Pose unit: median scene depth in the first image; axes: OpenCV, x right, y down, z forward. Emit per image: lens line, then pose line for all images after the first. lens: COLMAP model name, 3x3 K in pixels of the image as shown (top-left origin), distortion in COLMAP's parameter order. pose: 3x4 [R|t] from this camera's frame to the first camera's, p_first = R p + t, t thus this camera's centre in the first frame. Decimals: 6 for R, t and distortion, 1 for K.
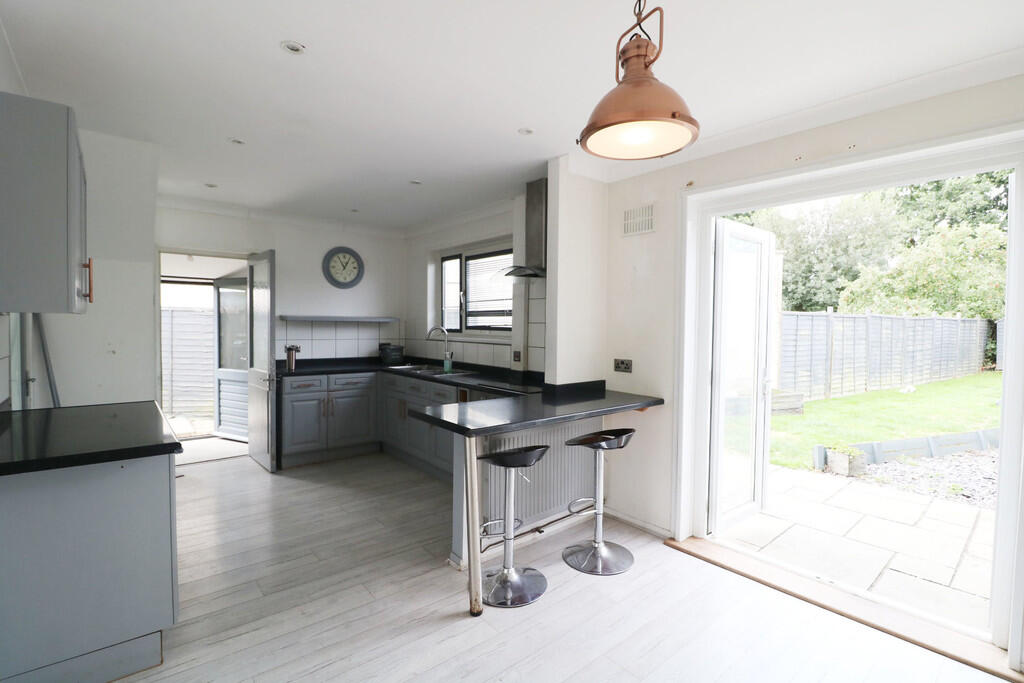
lens RADIAL K [[478.9, 0, 512.6], [0, 478.9, 336.1], [0, 0, 1]] dist [0.001485, -0.015008]
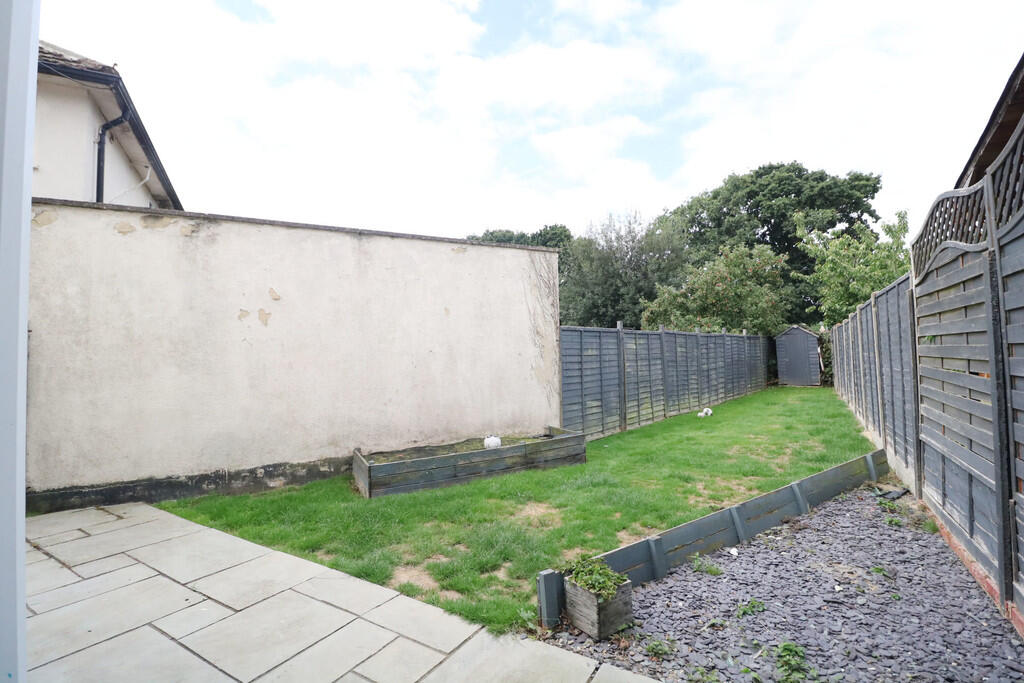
lens RADIAL K [[478.9, 0, 512.6], [0, 478.9, 336.1], [0, 0, 1]] dist [0.001485, -0.015008]
pose [[0.951627, -0.021570, 0.306499, 0.182944], [0.042385, 0.997212, -0.061420, 0.006860], [-0.304320, 0.071440, 0.949887, 0.209885]]
